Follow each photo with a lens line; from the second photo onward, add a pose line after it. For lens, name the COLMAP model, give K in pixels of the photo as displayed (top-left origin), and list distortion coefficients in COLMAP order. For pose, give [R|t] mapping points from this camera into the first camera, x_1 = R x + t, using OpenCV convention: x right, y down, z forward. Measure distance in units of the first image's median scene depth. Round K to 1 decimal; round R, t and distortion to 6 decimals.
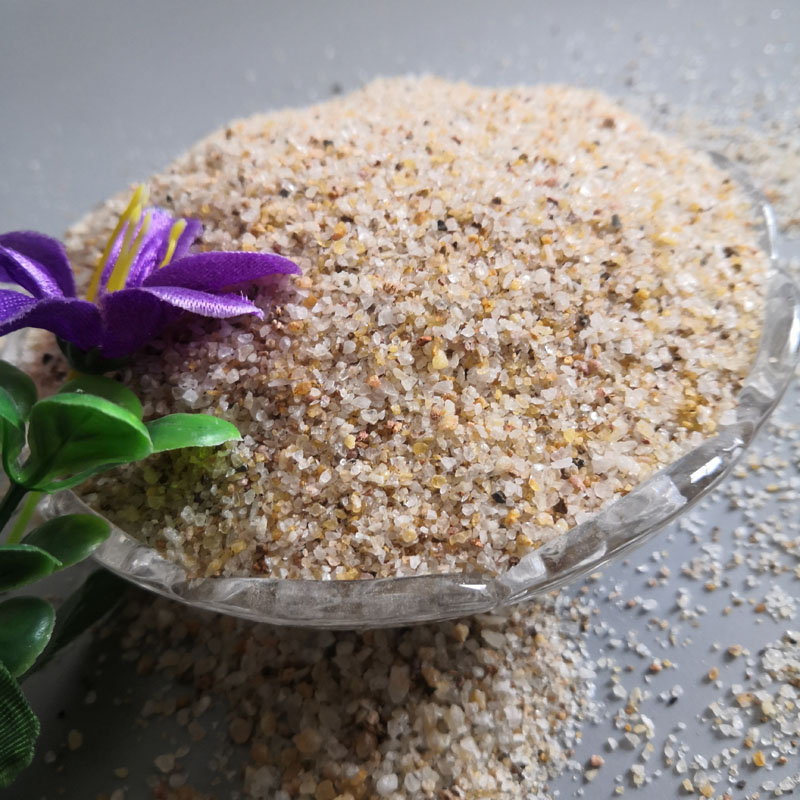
lens RADIAL K [[869.6, 0, 400.0], [0, 869.6, 400.0], [0, 0, 1]] dist [-0.002509, -0.014192]
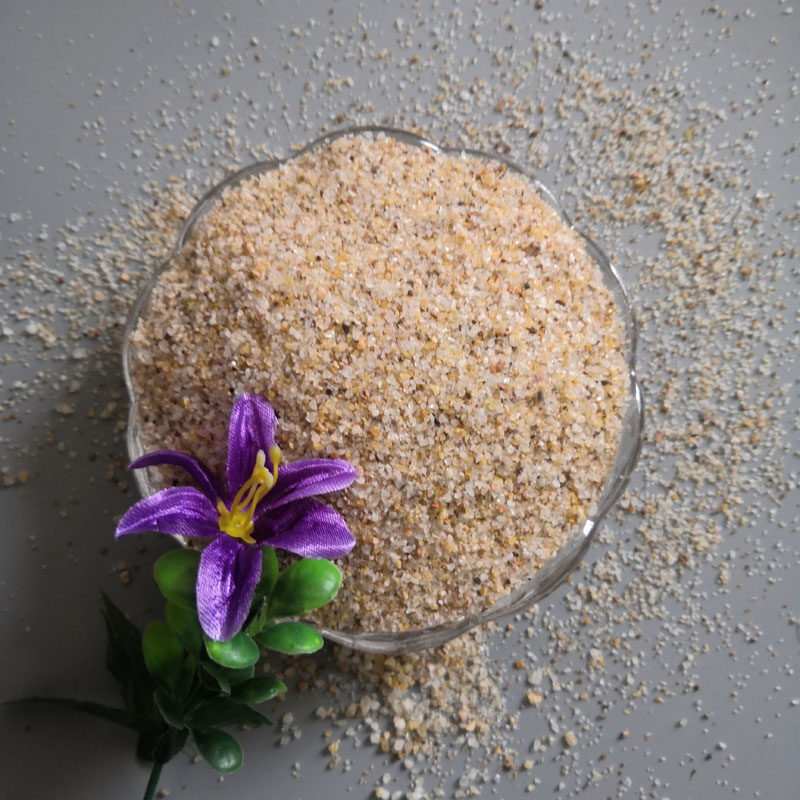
lens RADIAL K [[869.6, 0, 400.0], [0, 869.6, 400.0], [0, 0, 1]] dist [-0.002509, -0.014192]
pose [[0.980266, -0.129527, 0.149337, -0.272265], [0.015550, 0.803620, 0.594940, -1.273733], [-0.197071, -0.580877, 0.789775, -0.252367]]
